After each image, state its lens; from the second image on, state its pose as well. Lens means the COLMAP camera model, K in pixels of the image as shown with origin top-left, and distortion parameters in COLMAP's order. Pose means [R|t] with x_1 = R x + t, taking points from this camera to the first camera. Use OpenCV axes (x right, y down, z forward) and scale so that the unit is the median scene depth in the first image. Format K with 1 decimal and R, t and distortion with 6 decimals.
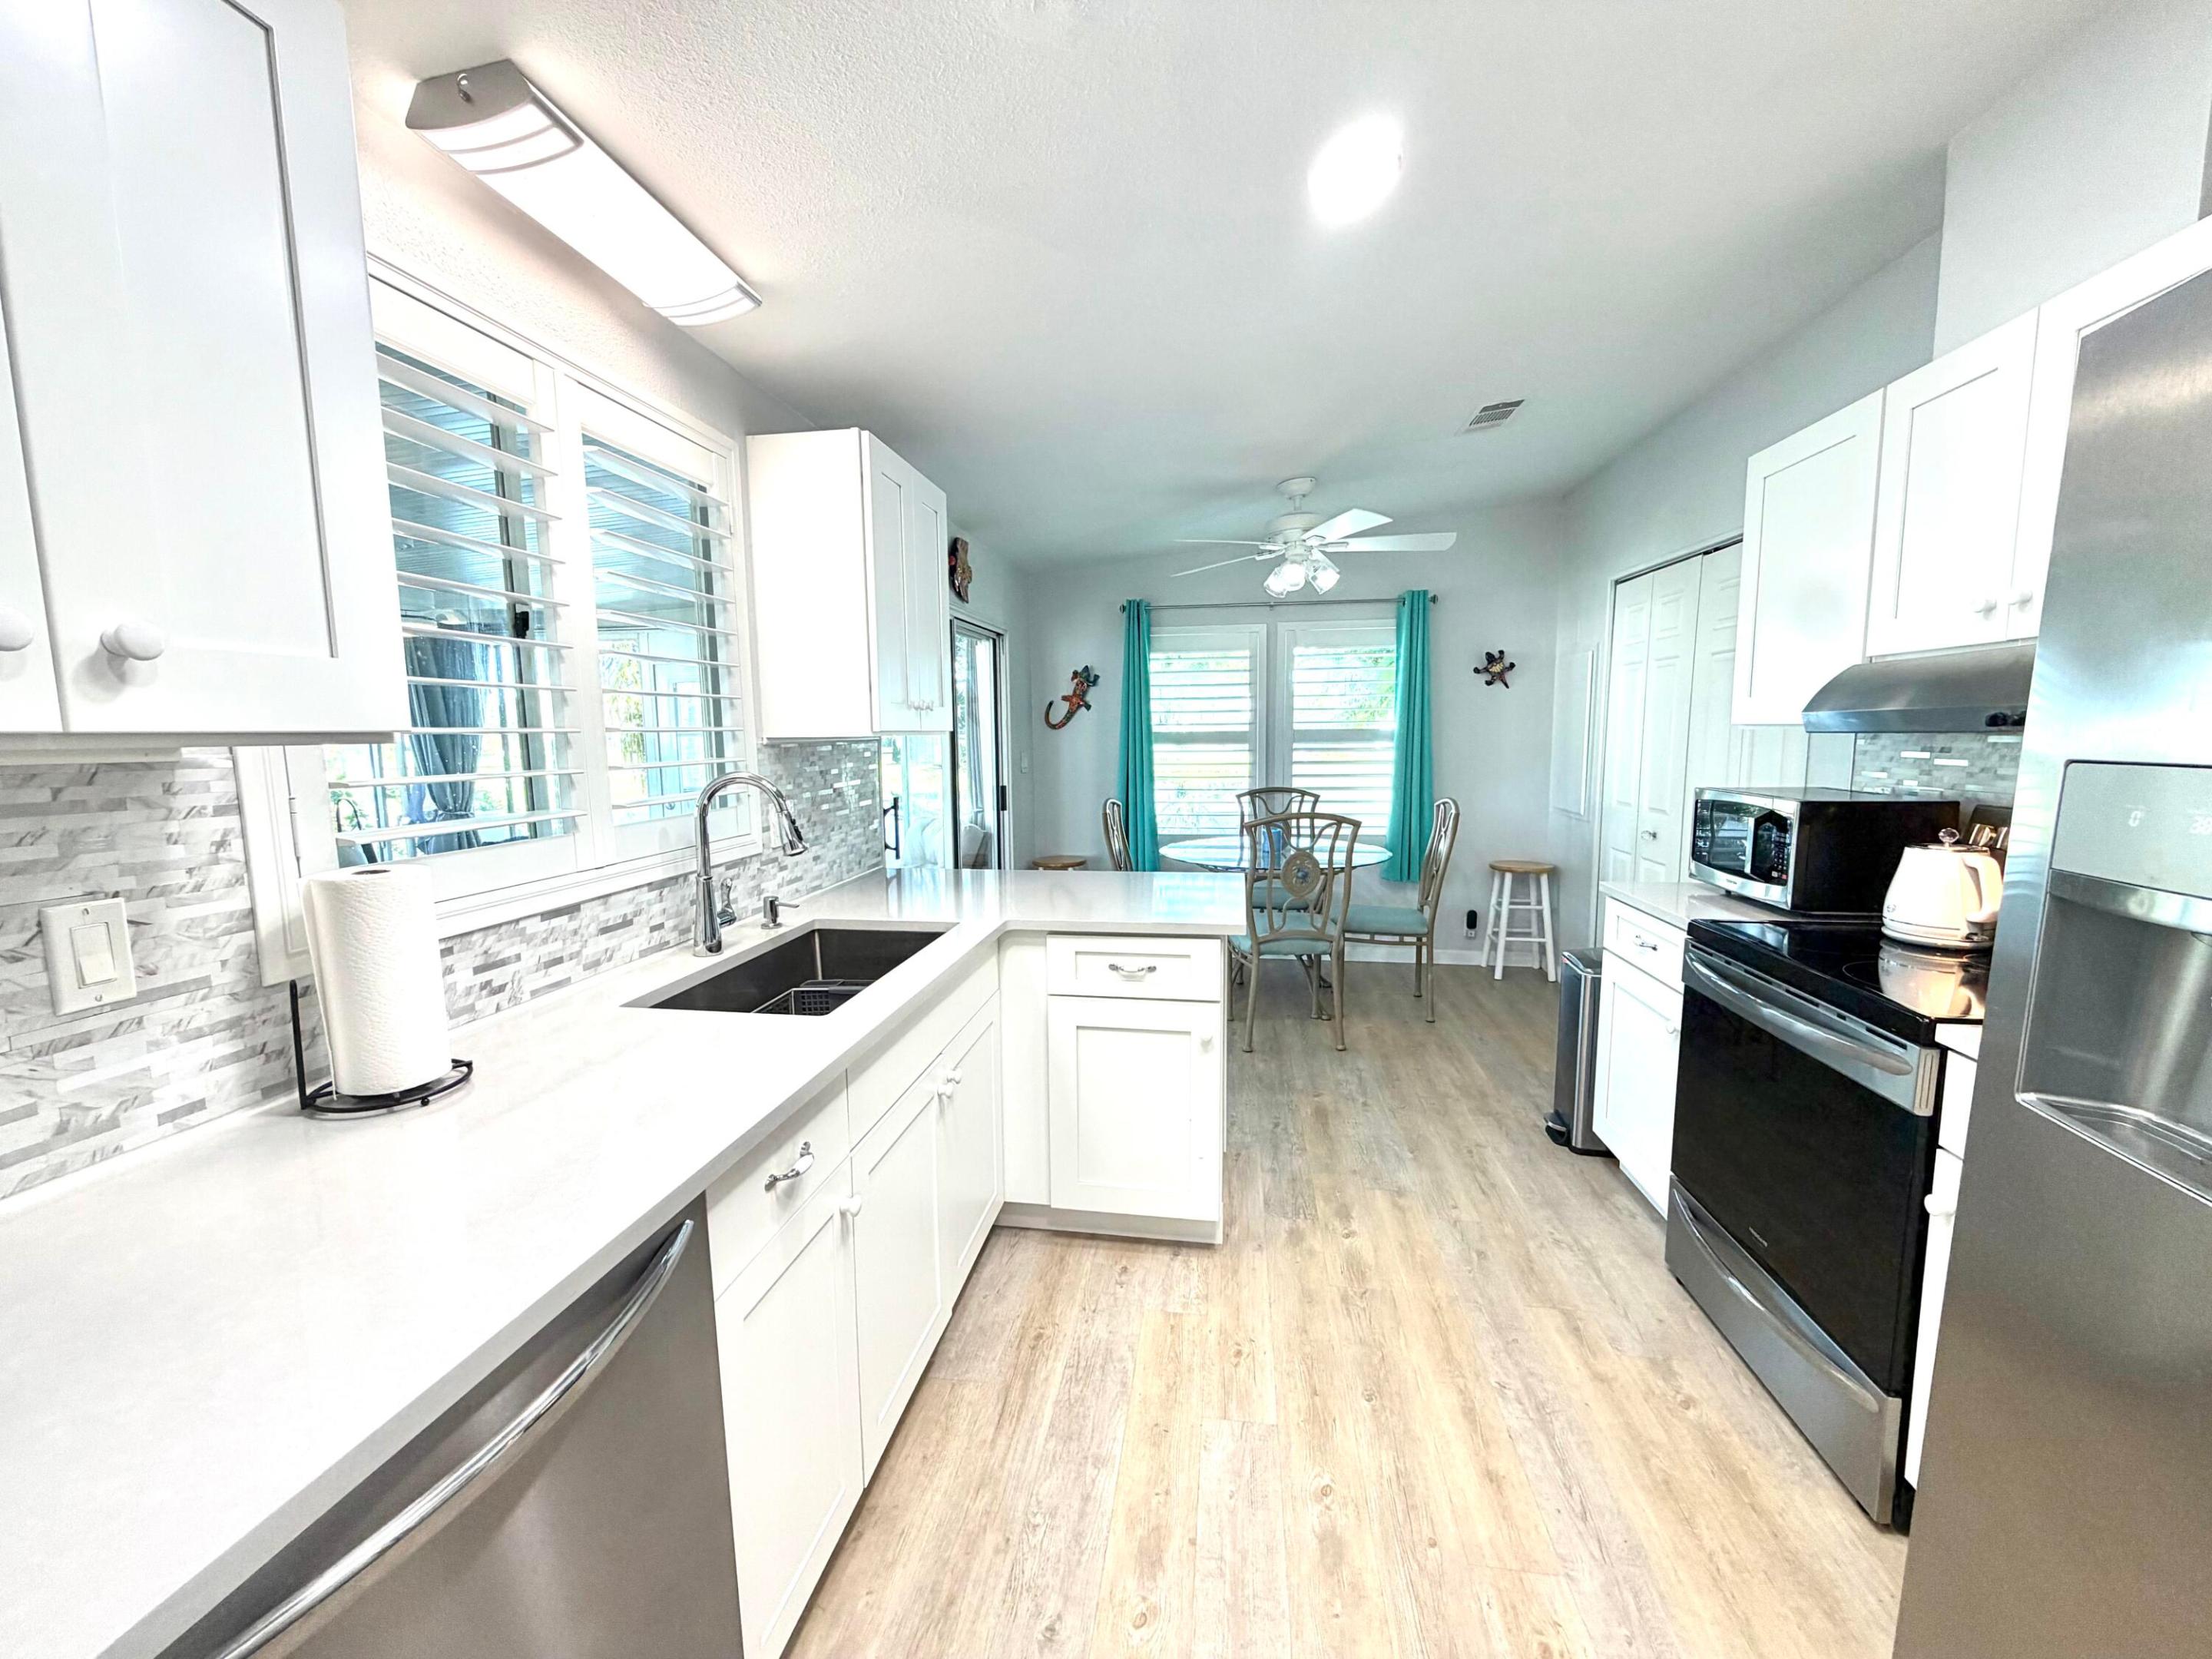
lens RADIAL K [[886.6, 0, 1096.9], [0, 886.6, 829.5], [0, 0, 1]] dist [0.000713, 0.000180]
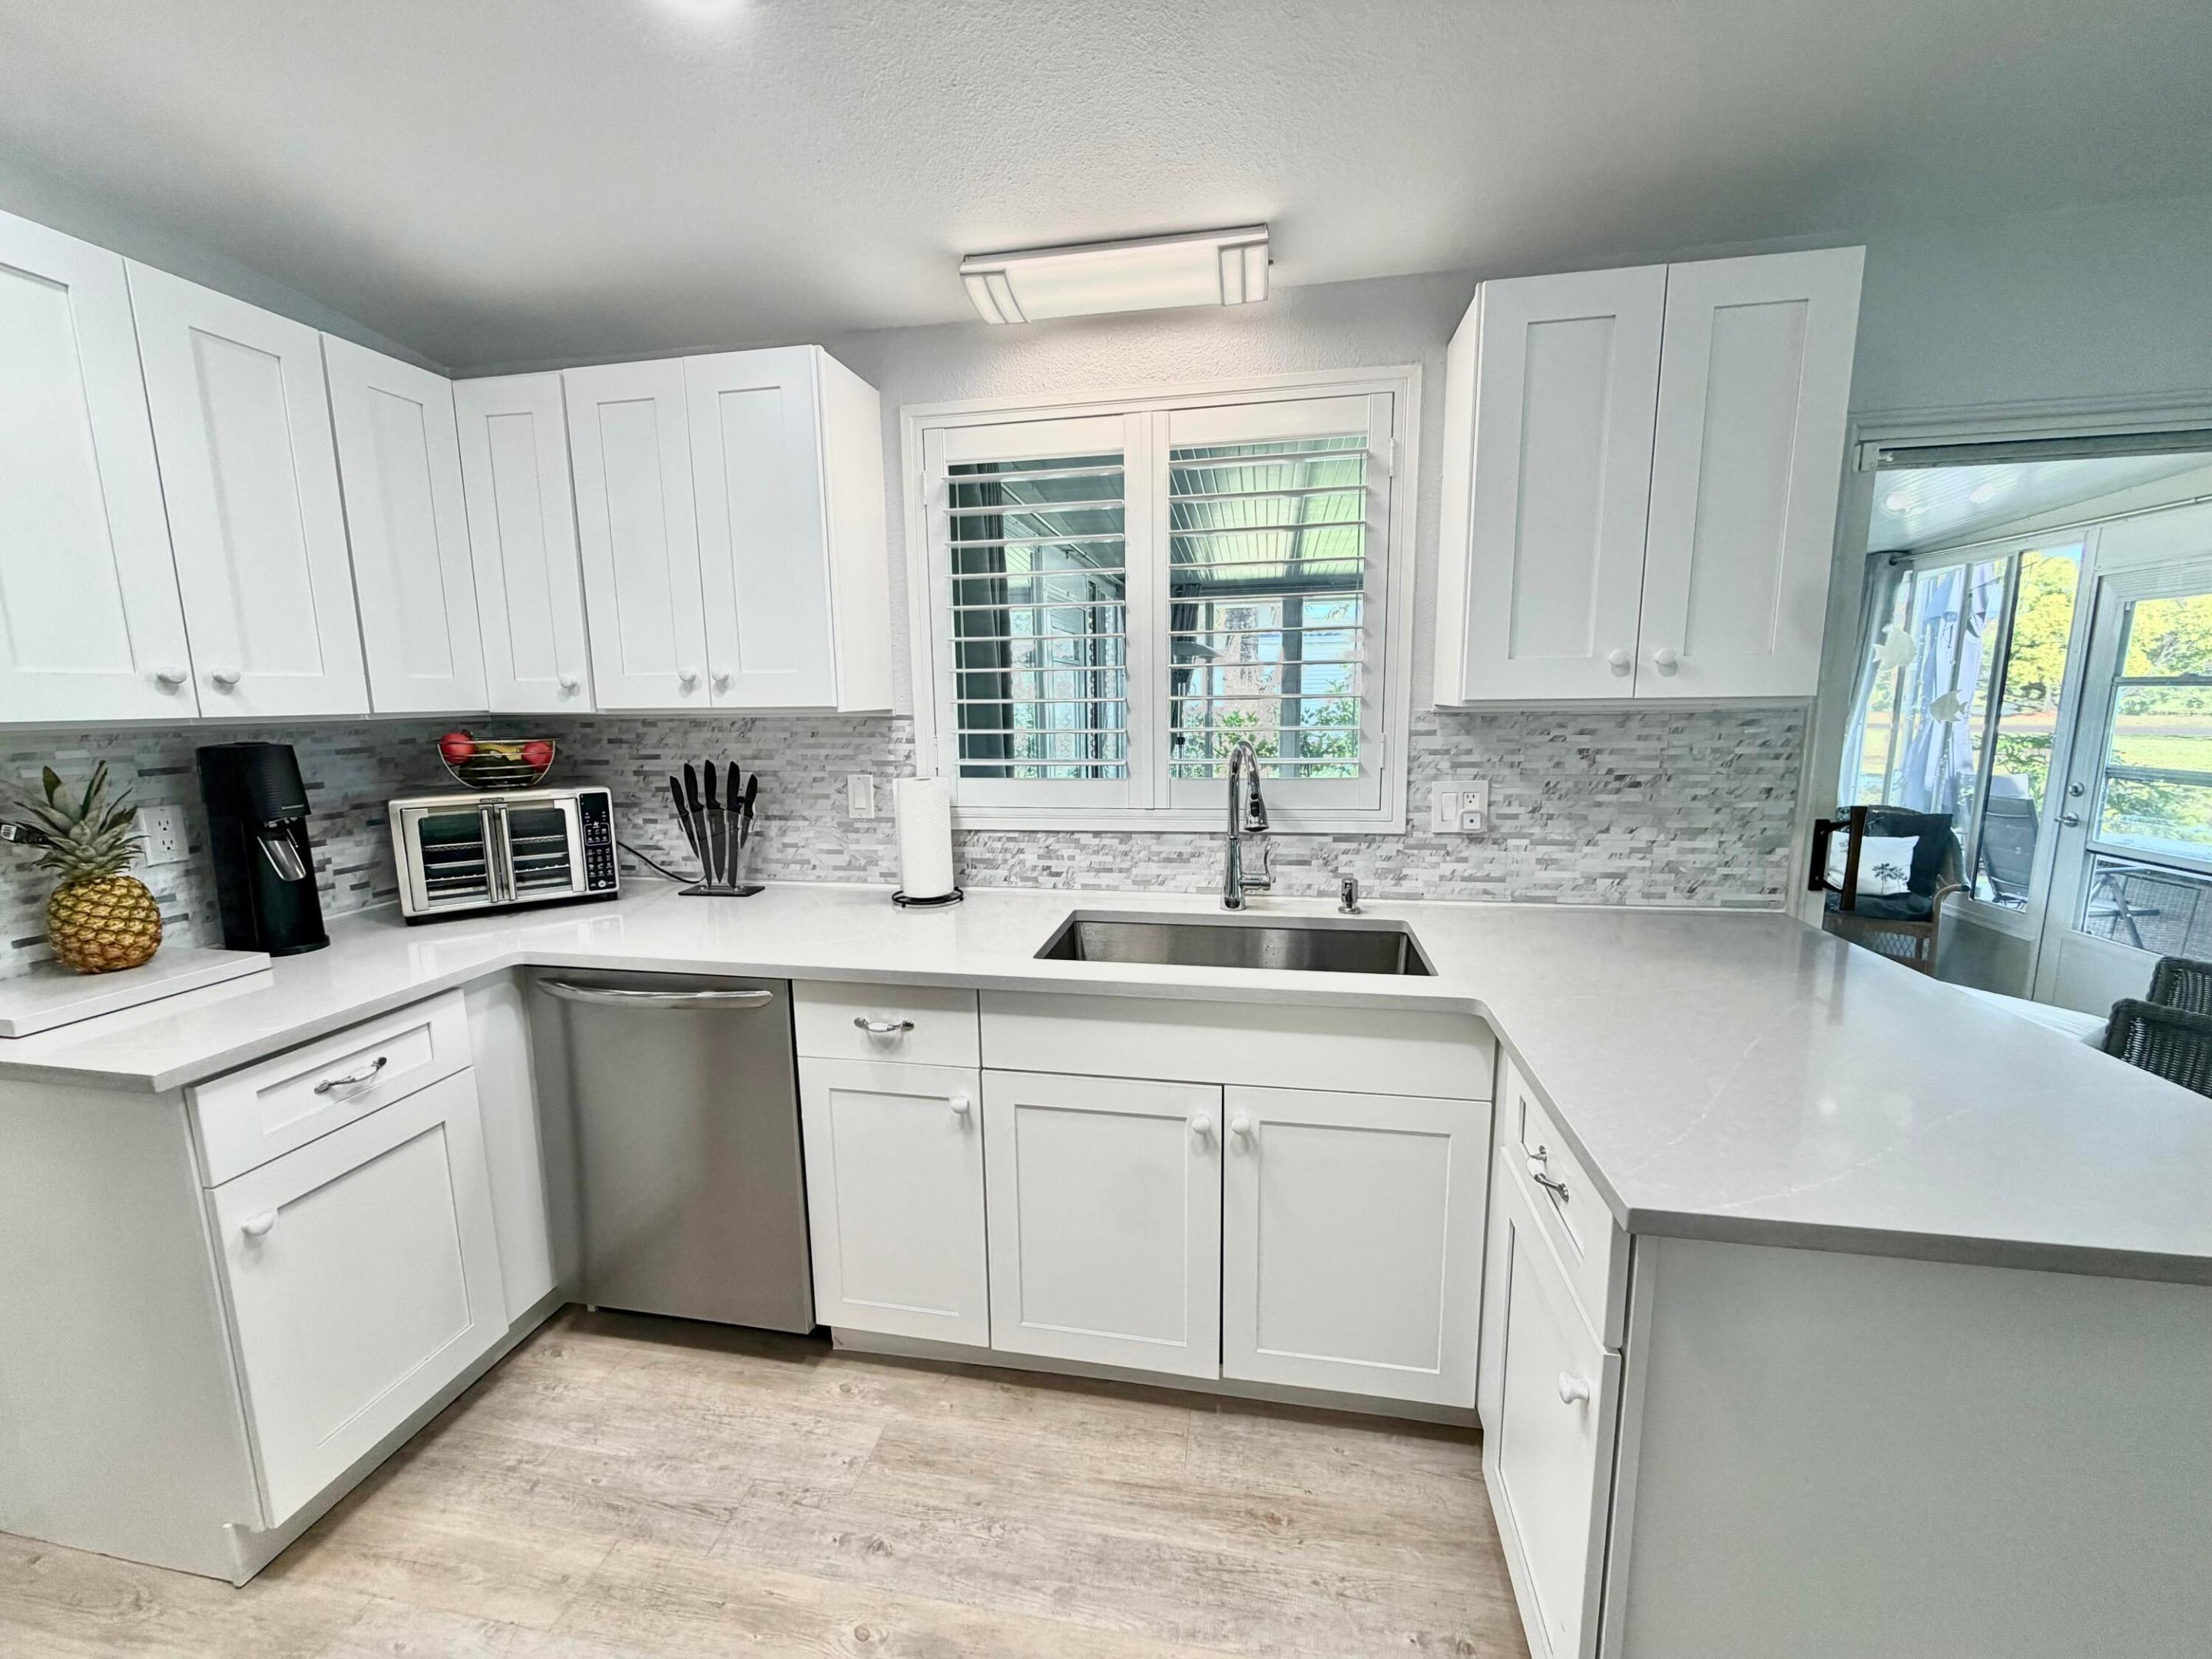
lens RADIAL K [[881.3, 0, 1097.9], [0, 881.3, 831.5], [0, 0, 1]] dist [0.000087, 0.000356]
pose [[-0.033497, 0.167645, -0.985278, 0.533500], [-0.095963, 0.980737, 0.170135, -0.103058], [0.994821, 0.100249, -0.016764, 0.746339]]
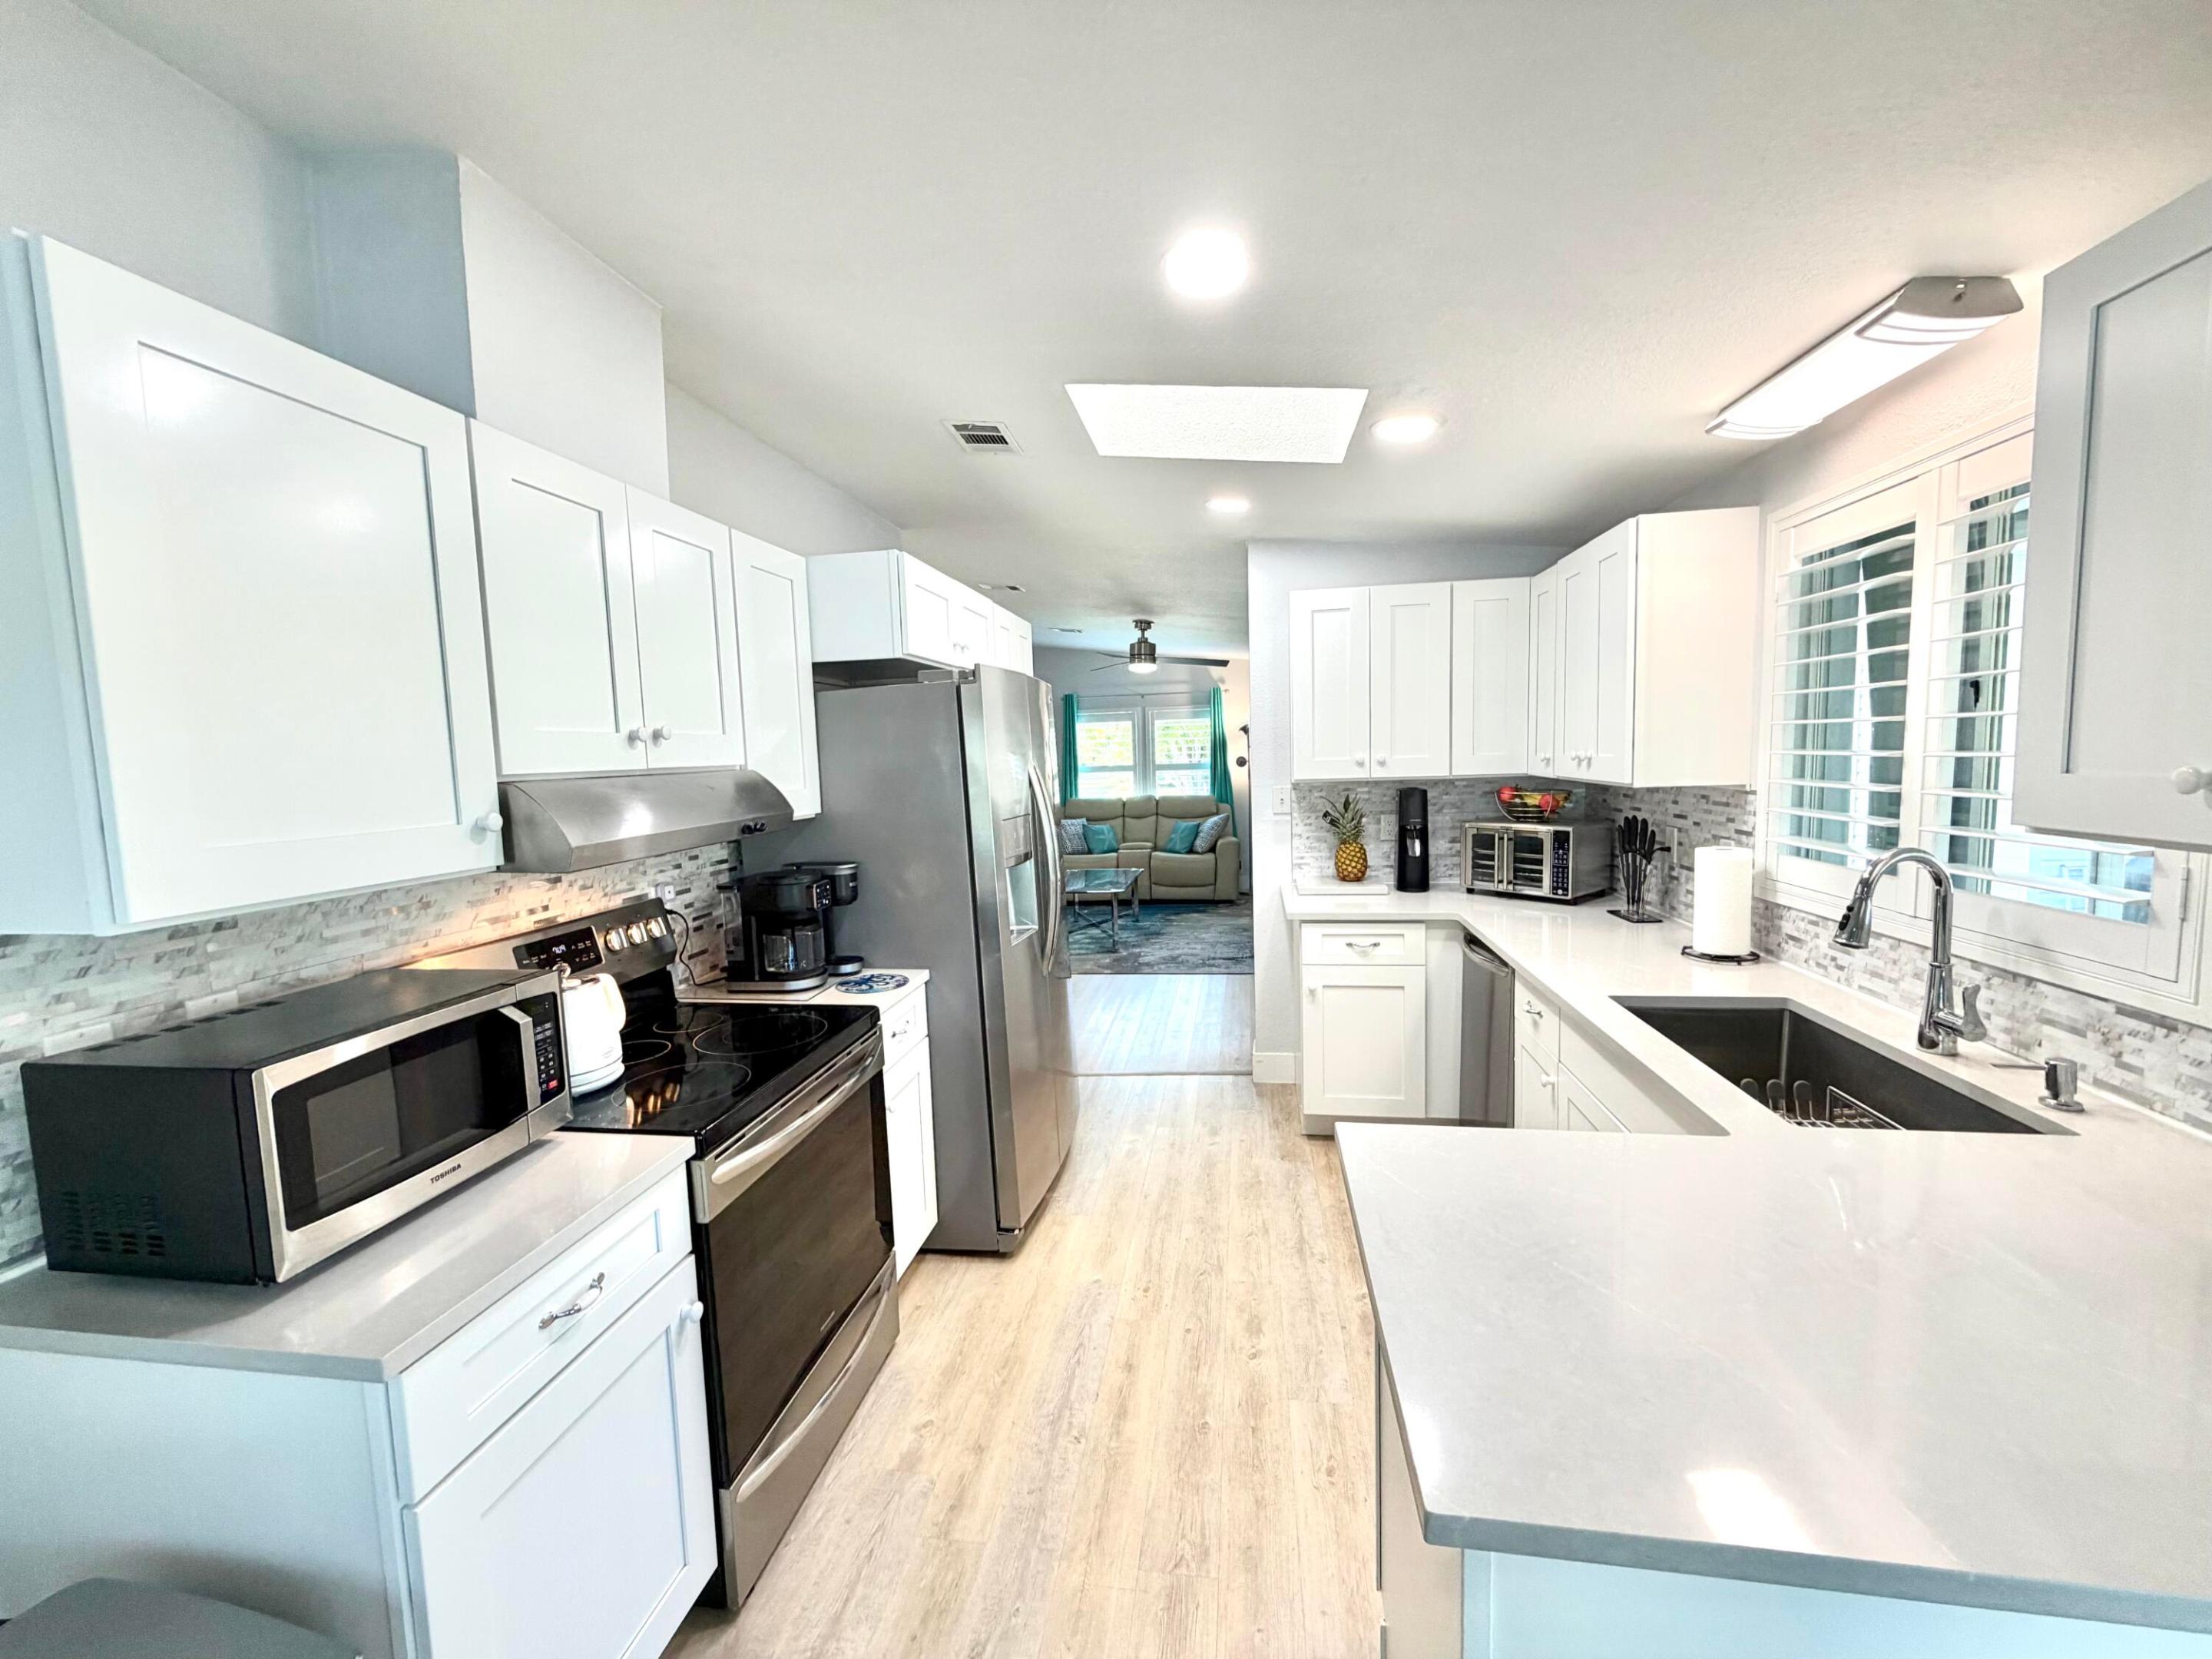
lens RADIAL K [[881.3, 0, 1097.9], [0, 881.3, 831.5], [0, 0, 1]] dist [0.000087, 0.000356]
pose [[-0.998941, 0.044452, 0.011877, 0.328905], [0.045936, 0.978252, 0.202271, -0.253379], [-0.002628, 0.202602, -0.979258, 1.600183]]
